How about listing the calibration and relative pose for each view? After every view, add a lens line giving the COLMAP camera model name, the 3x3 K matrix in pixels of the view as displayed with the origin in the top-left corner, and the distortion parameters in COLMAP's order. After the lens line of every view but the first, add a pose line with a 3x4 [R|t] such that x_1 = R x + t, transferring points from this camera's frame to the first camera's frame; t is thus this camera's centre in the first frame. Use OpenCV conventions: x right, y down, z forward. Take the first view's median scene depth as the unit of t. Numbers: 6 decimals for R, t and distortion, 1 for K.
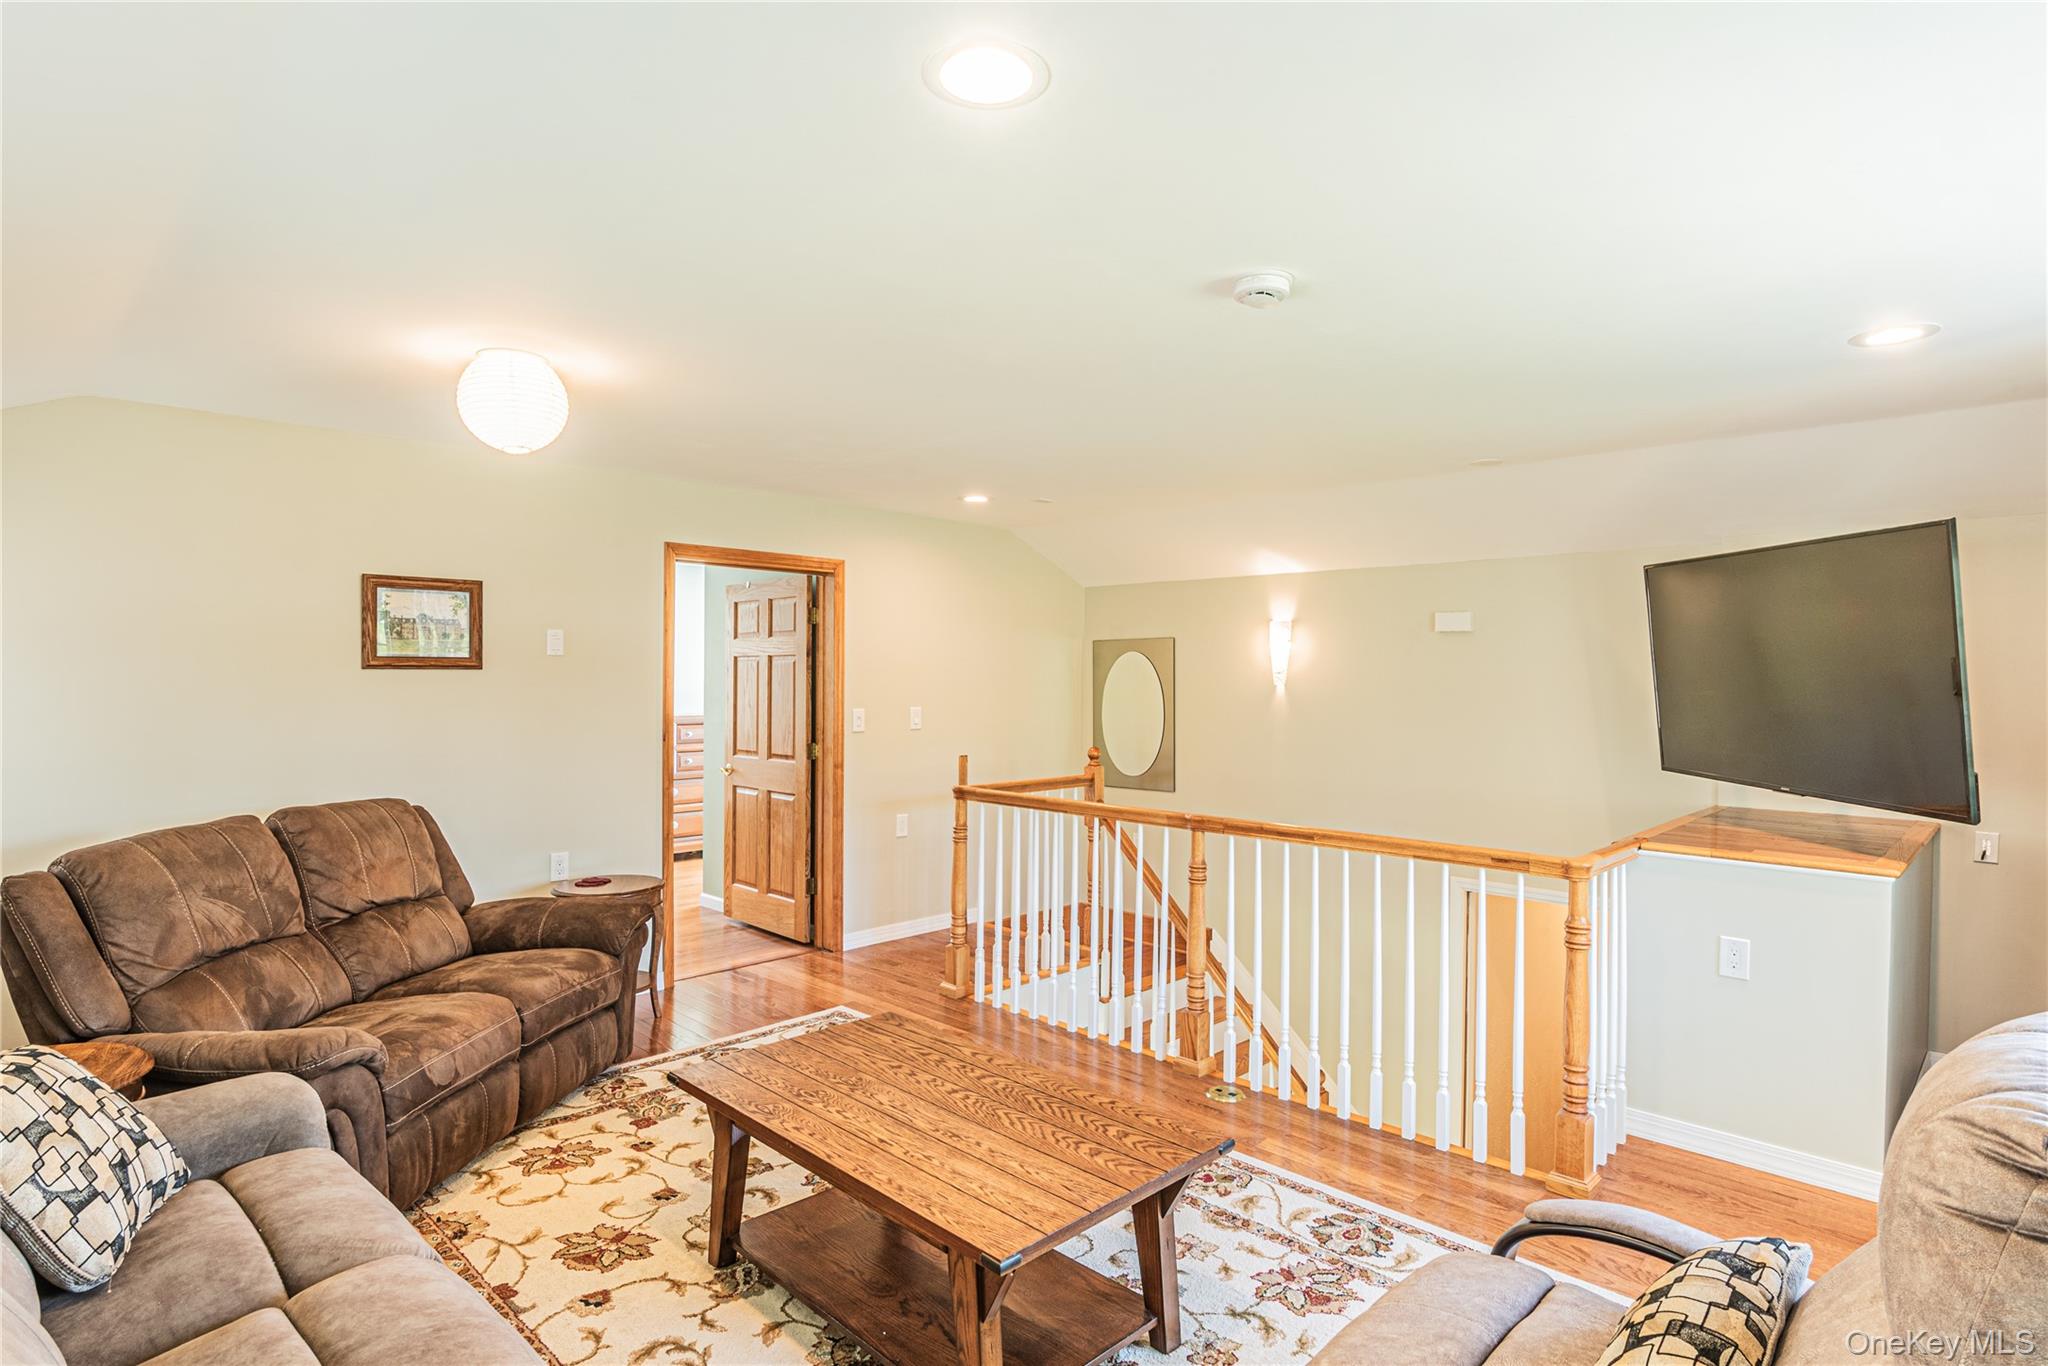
lens RADIAL K [[1068.8, 0, 1017.6], [0, 1068.8, 686.7], [0, 0, 1]] dist [-0.017634, 0.000202]
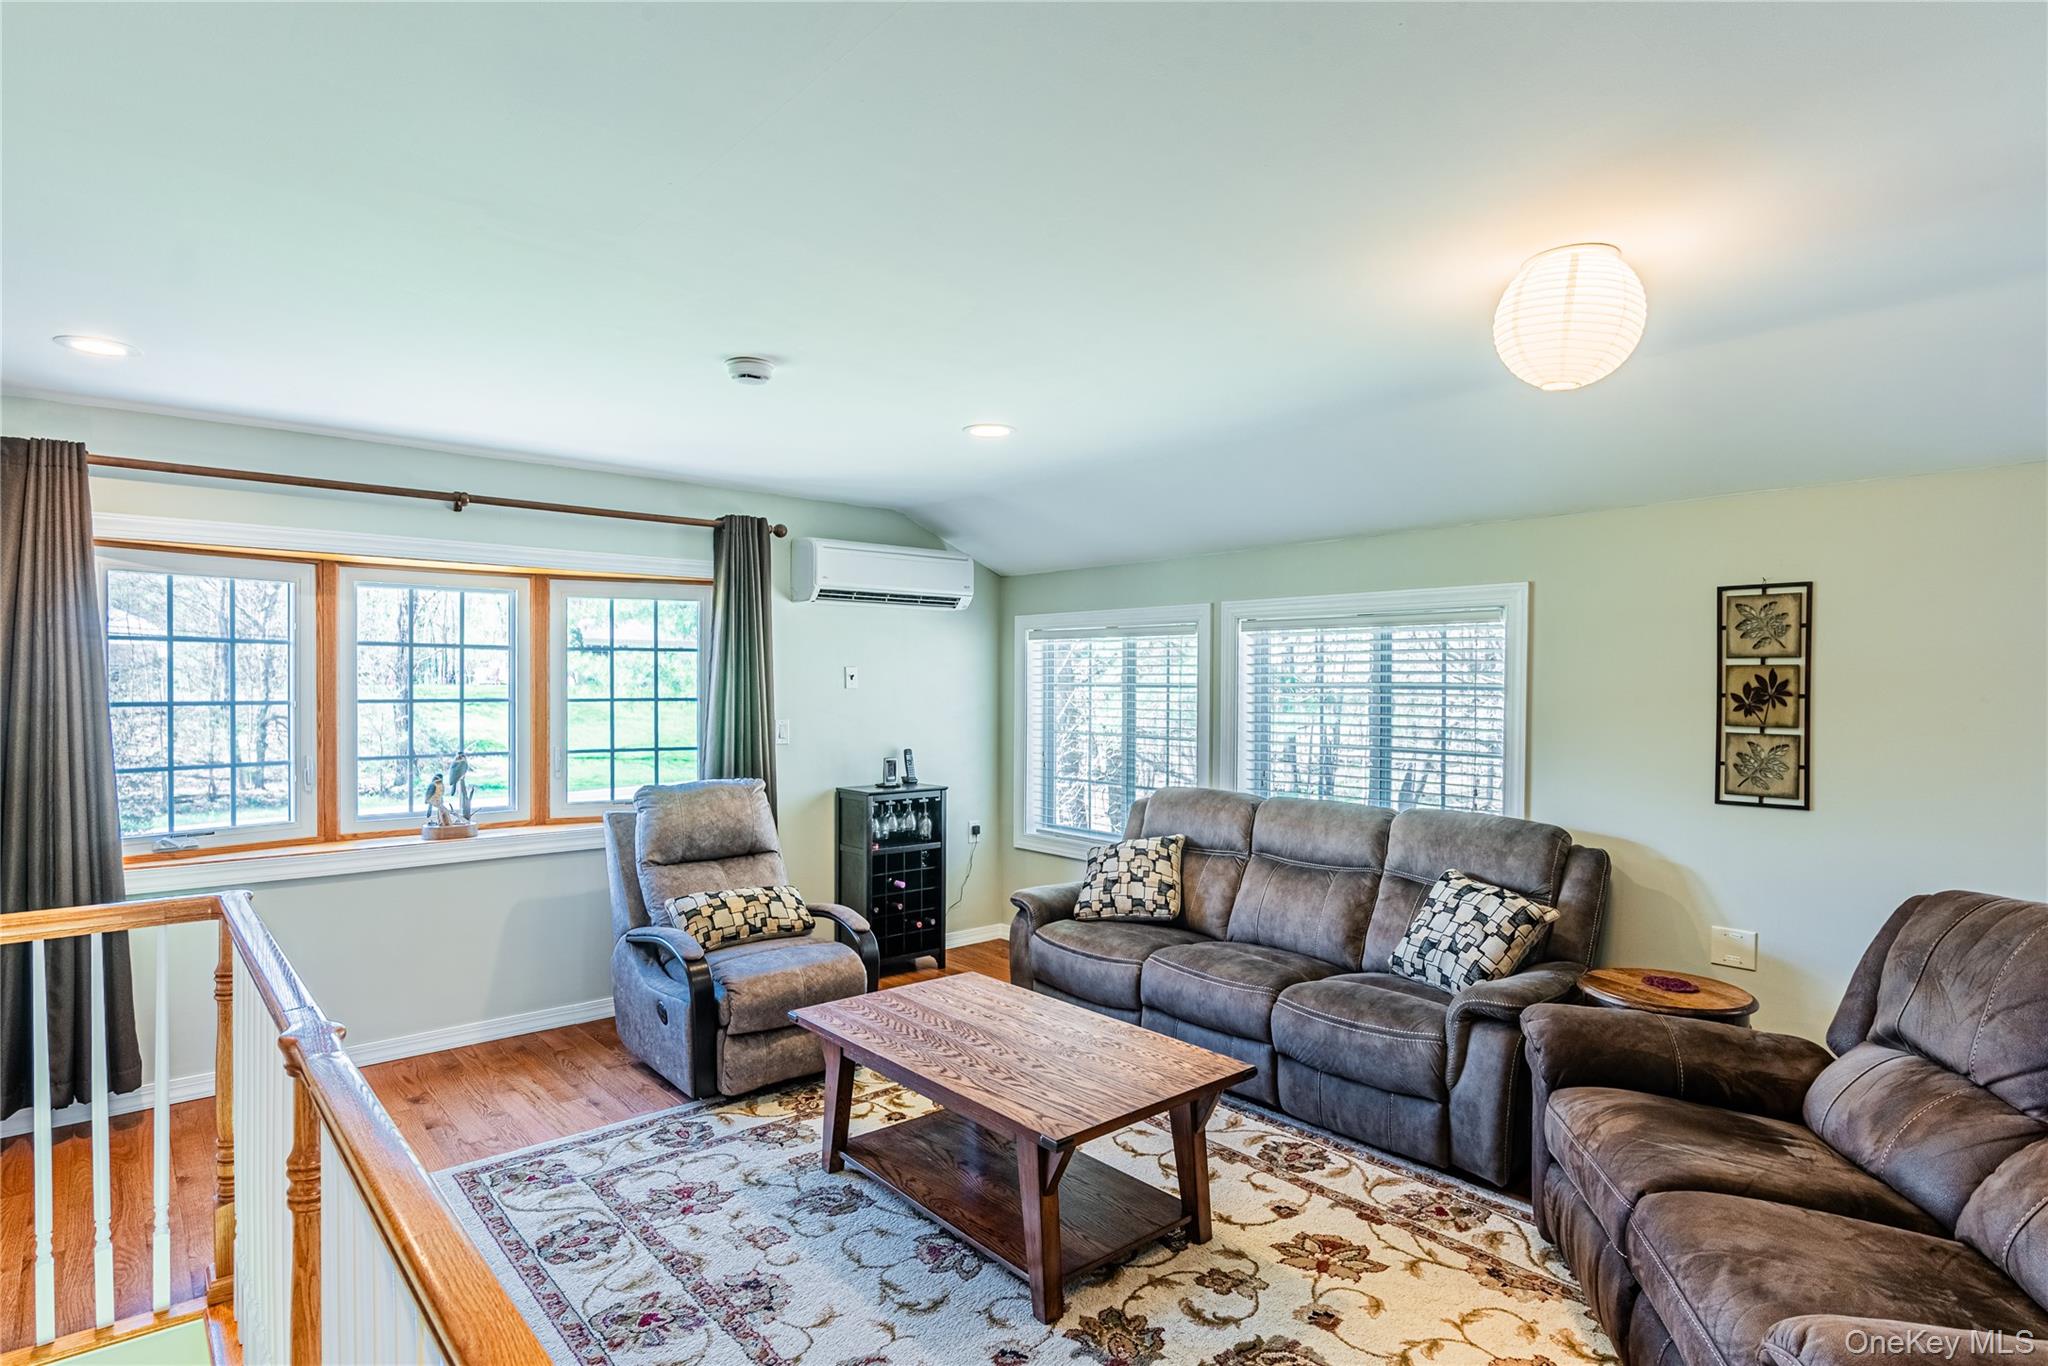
lens RADIAL K [[1068.8, 0, 1009.4], [0, 1068.8, 676.6], [0, 0, 1]] dist [-0.017634, 0.000202]
pose [[-0.996439, -0.010198, 0.083702, -0.159602], [-0.009874, 0.999942, 0.004275, -0.018261], [-0.083740, 0.003433, -0.996482, 1.908974]]
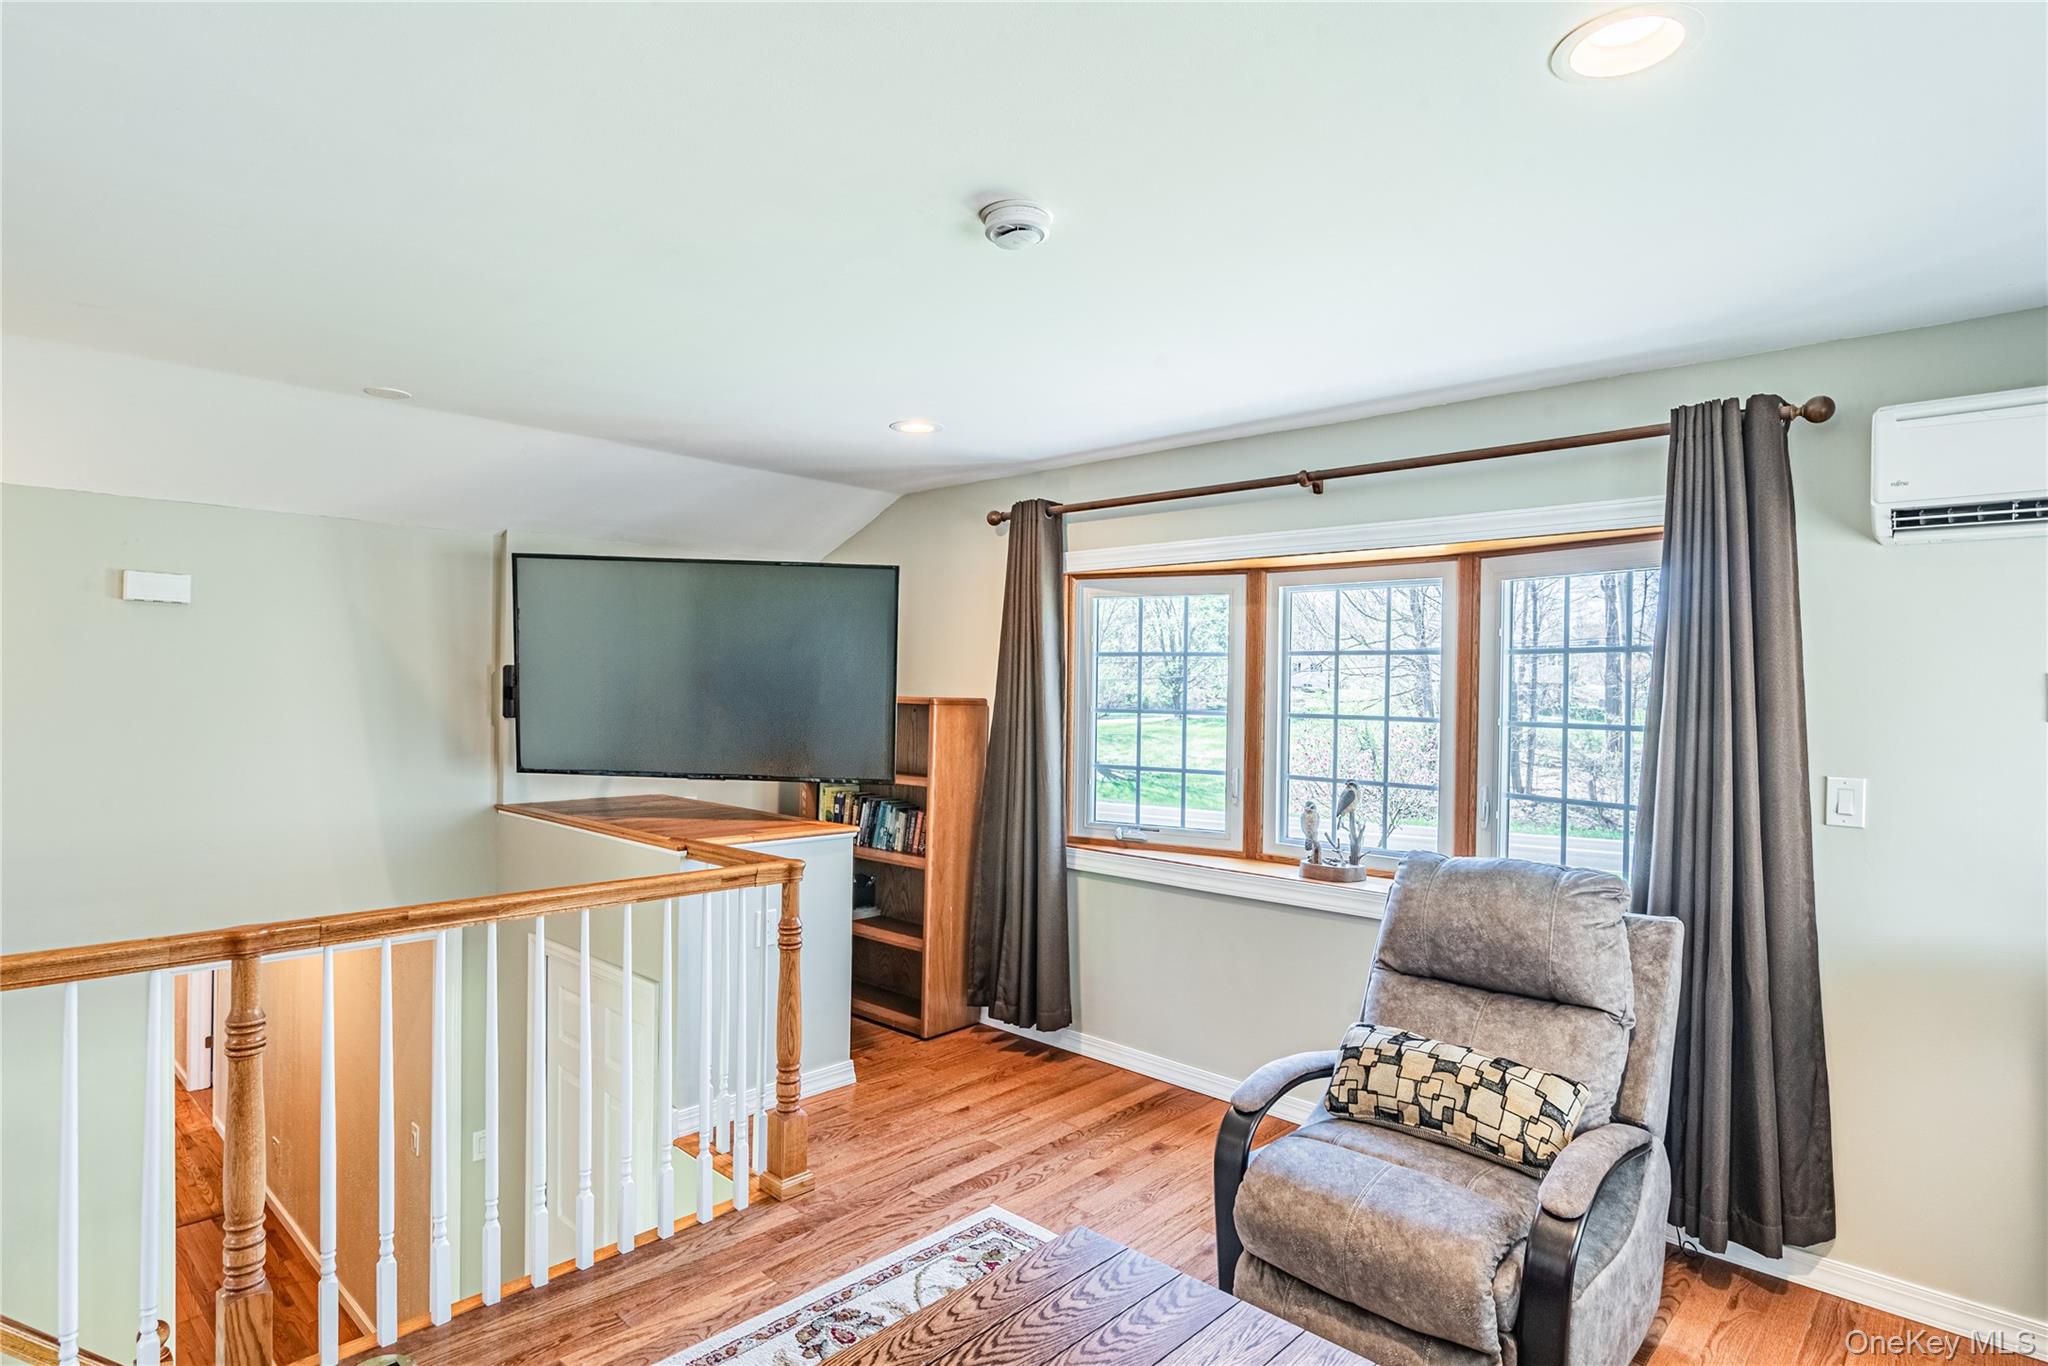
lens RADIAL K [[1068.8, 0, 1012.2], [0, 1068.8, 689.9], [0, 0, 1]] dist [-0.017634, 0.000202]
pose [[-0.020417, -0.011142, 0.999729, -0.522993], [-0.008701, 0.999902, 0.010966, -0.013599], [-0.999754, -0.008475, -0.020512, 0.869633]]
